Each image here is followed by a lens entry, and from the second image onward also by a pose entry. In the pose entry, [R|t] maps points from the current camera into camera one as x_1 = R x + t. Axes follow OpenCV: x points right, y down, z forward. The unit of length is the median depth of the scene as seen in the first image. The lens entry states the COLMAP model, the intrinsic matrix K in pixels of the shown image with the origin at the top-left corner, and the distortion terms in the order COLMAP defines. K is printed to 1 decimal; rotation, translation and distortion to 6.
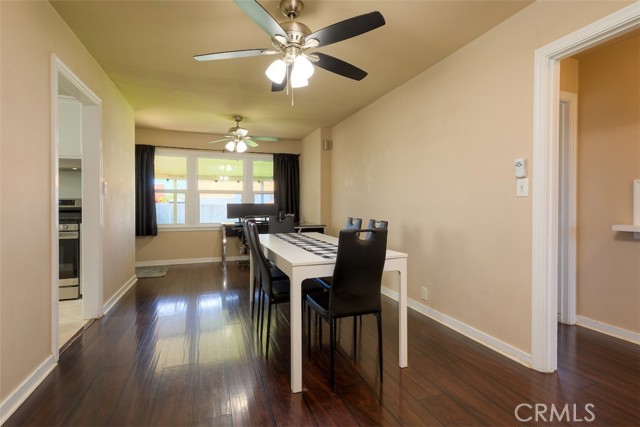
lens RADIAL K [[302.8, 0, 321.5], [0, 302.8, 208.2], [0, 0, 1]] dist [-0.003287, 0.002247]
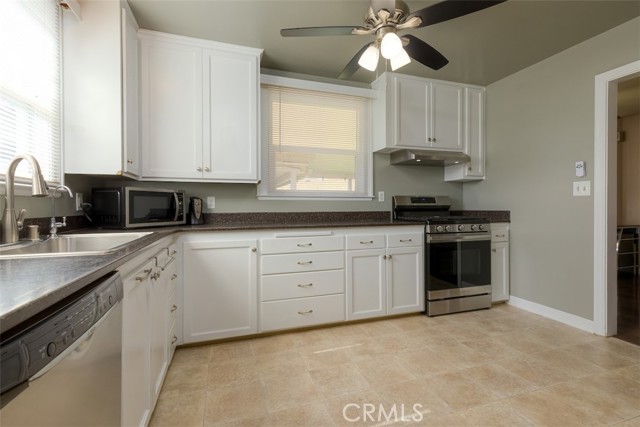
lens RADIAL K [[293.2, 0, 322.8], [0, 293.2, 209.5], [0, 0, 1]] dist [0.002176, 0.001360]
pose [[0.999459, -0.004441, -0.032583, -0.814931], [0.004419, 0.999990, -0.000752, 0.005300], [0.032586, 0.000608, 0.999469, 0.084081]]
